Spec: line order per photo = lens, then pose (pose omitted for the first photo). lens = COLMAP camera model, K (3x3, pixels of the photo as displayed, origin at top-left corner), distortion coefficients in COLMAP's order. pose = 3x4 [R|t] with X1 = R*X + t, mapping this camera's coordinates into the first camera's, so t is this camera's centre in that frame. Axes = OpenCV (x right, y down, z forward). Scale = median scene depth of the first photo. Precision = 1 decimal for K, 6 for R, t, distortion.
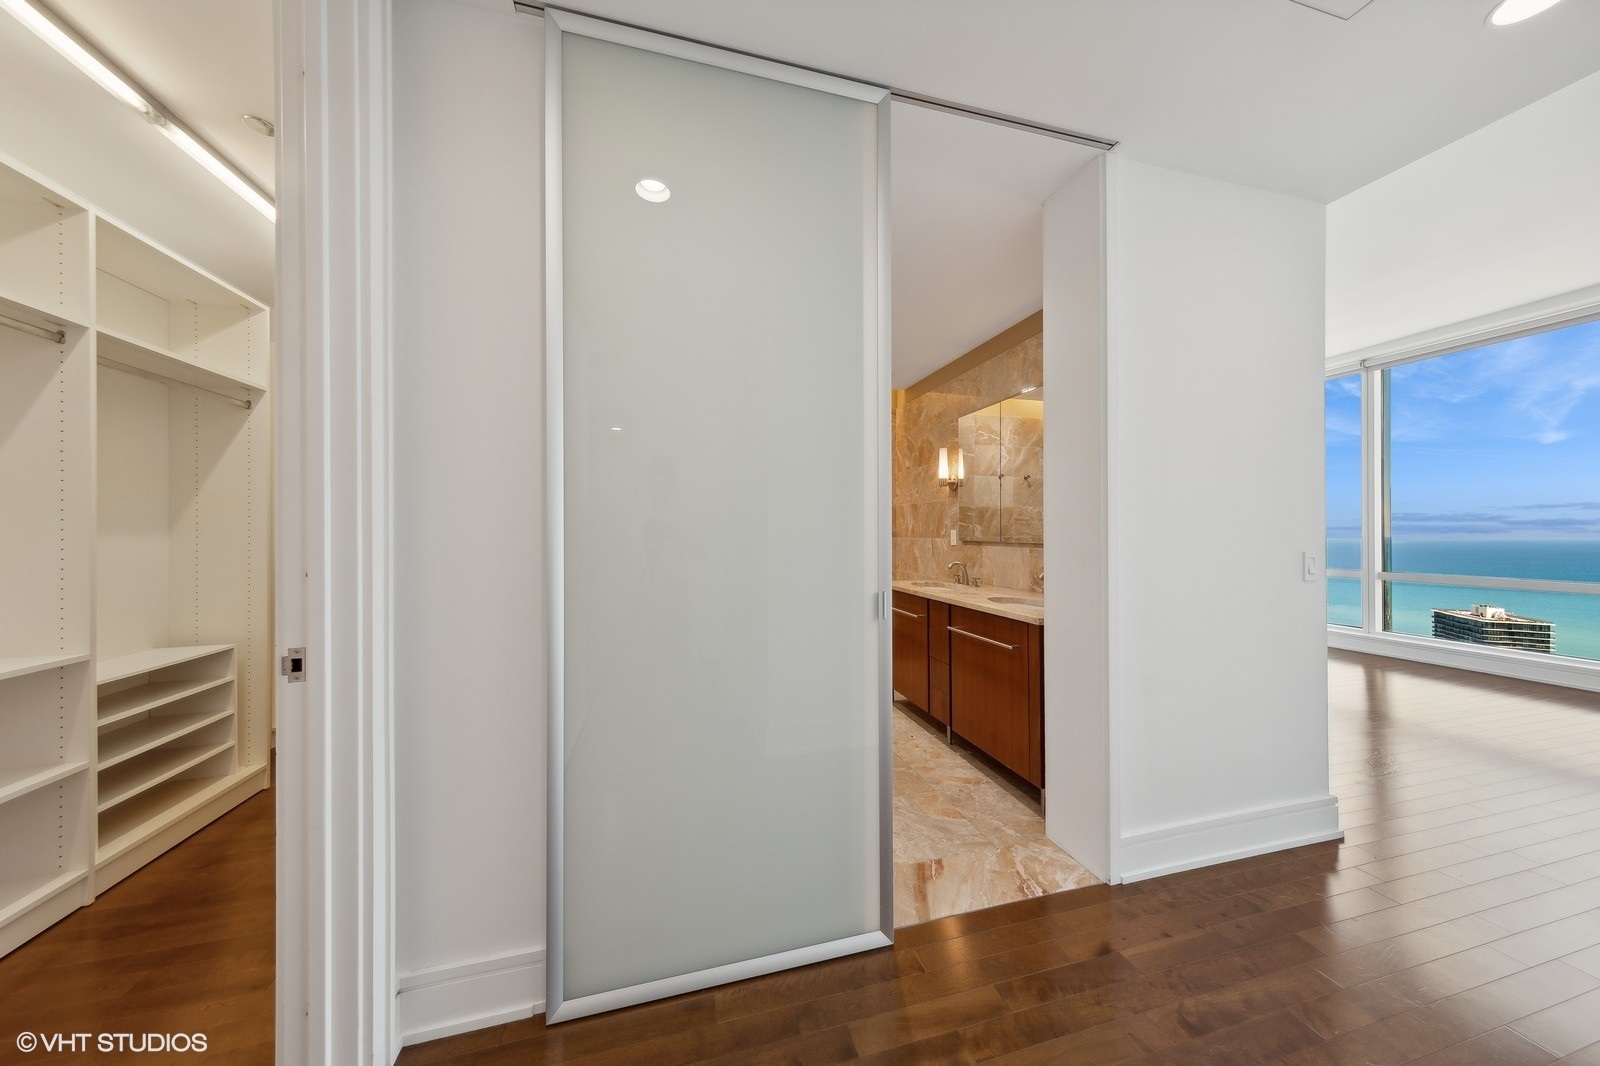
lens RADIAL K [[512.4, 0, 801.3], [0, 512.4, 526.6], [0, 0, 1]] dist [-0.000194, -0.000439]
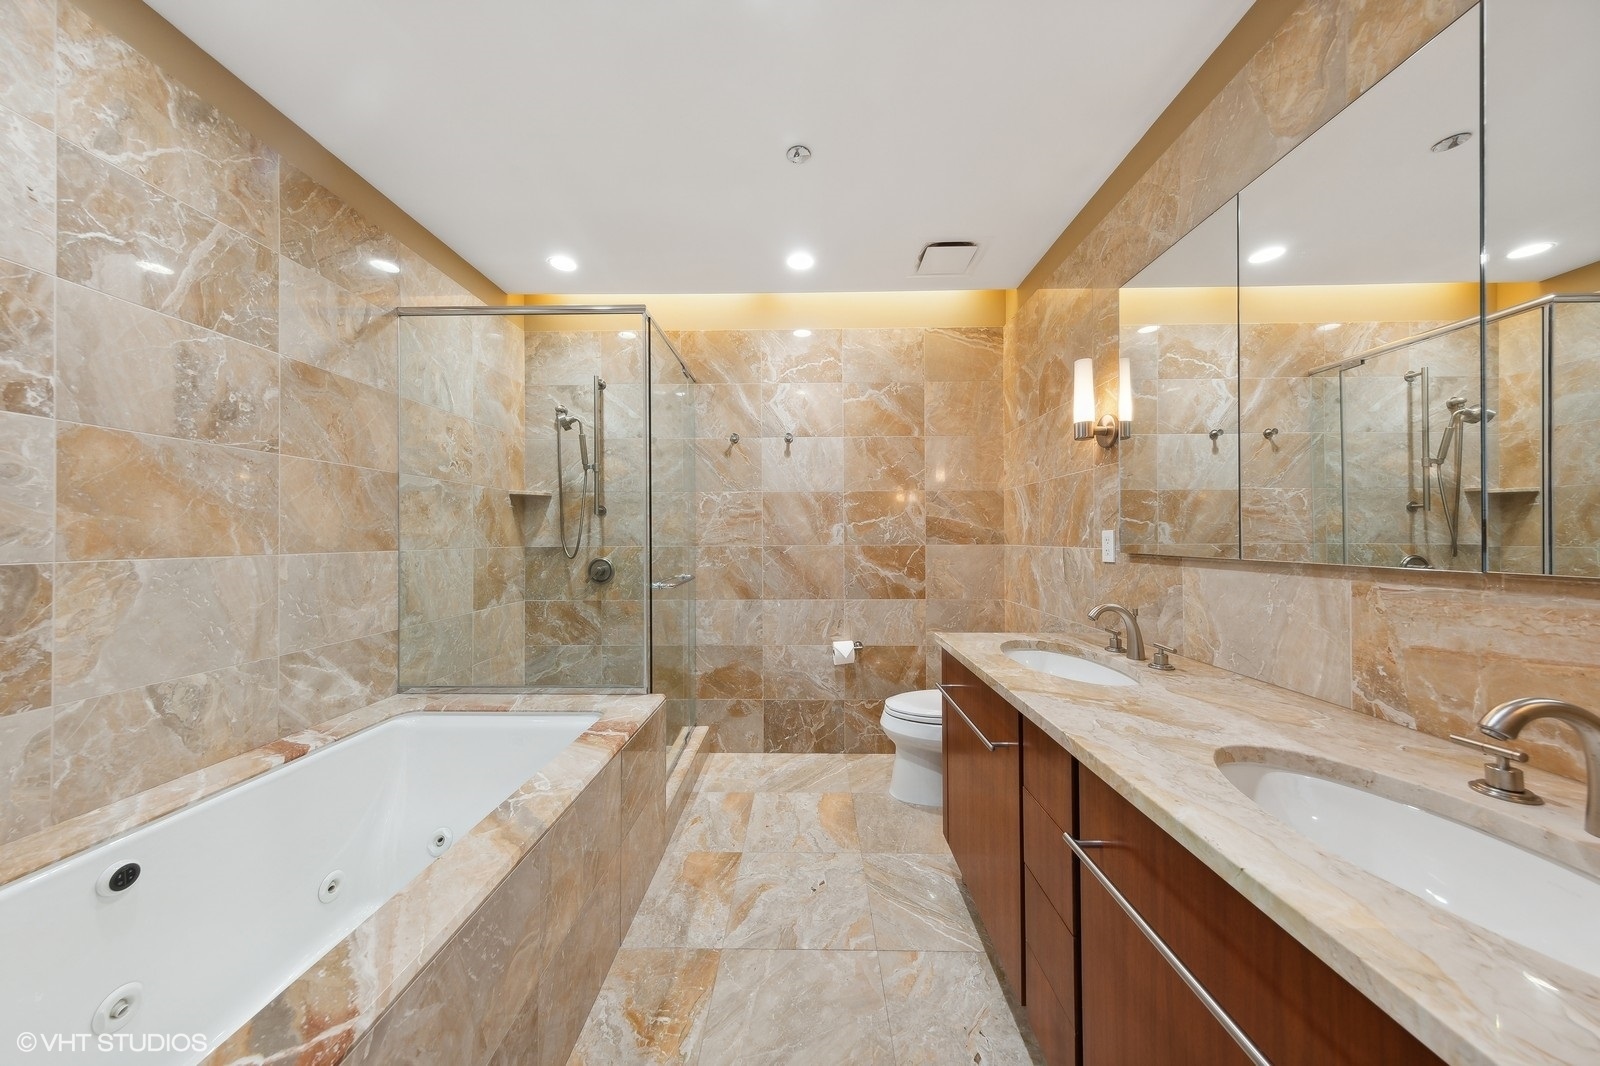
lens RADIAL K [[512.4, 0, 795.1], [0, 512.4, 532.3], [0, 0, 1]] dist [-0.000194, -0.000439]
pose [[0.958896, -0.002383, -0.283748, 0.154073], [0.003063, 0.999993, 0.001953, 0.006587], [0.283742, -0.002742, 0.958897, 0.463332]]
